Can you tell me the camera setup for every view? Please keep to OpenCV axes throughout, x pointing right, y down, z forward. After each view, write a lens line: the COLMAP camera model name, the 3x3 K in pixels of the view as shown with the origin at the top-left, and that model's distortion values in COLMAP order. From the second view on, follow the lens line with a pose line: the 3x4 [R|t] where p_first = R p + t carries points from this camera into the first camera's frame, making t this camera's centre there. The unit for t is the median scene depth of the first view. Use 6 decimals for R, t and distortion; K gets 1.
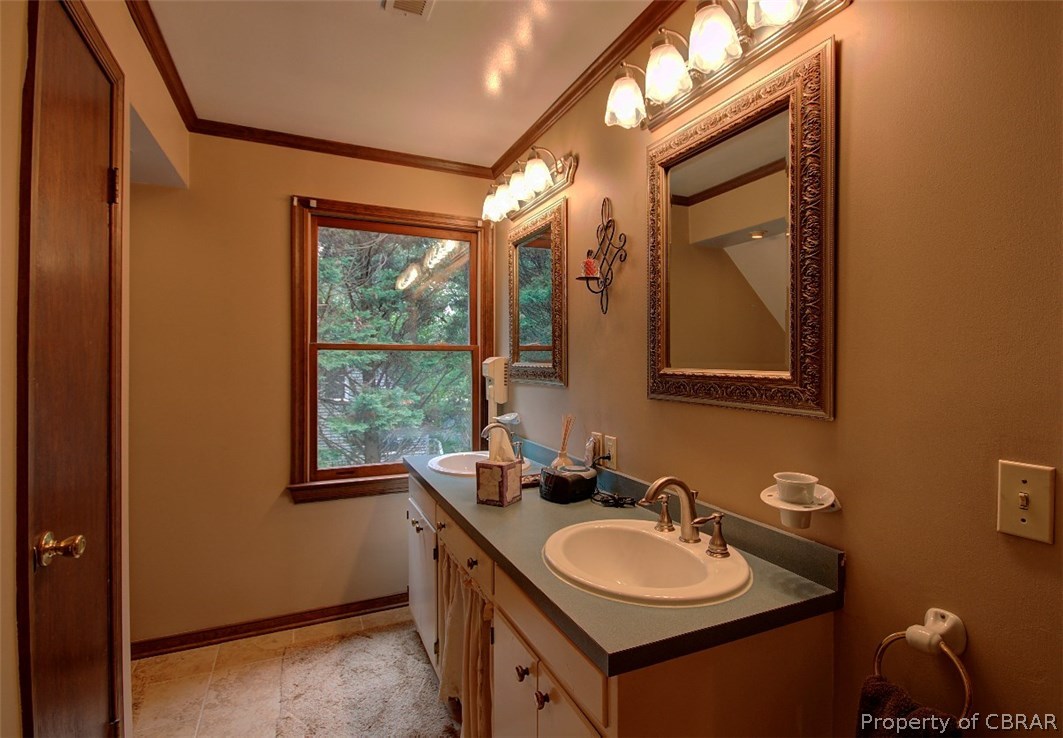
lens RADIAL K [[524.3, 0, 535.7], [0, 524.3, 362.2], [0, 0, 1]] dist [-0.004780, 0.000210]
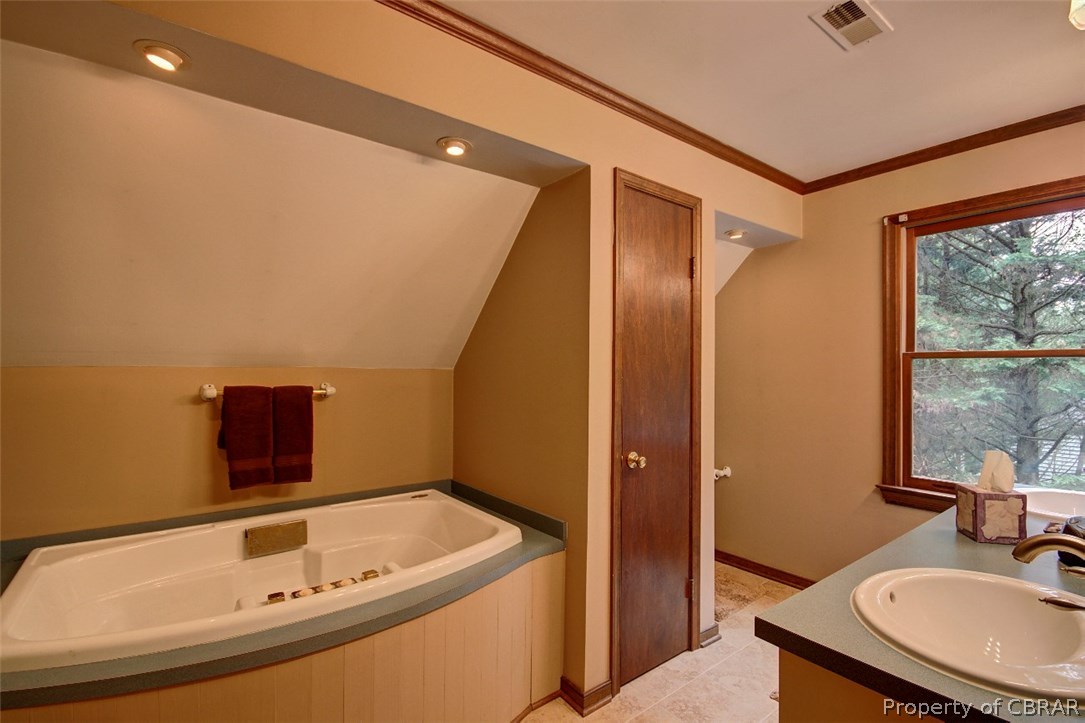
lens RADIAL K [[494.6, 0, 545.4], [0, 494.6, 366.6], [0, 0, 1]] dist [-0.000489, -0.000387]
pose [[0.217413, -0.005781, -0.976063, 0.378550], [-0.004158, 0.999968, -0.006849, 0.001038], [0.976071, 0.005548, 0.217382, 0.096737]]
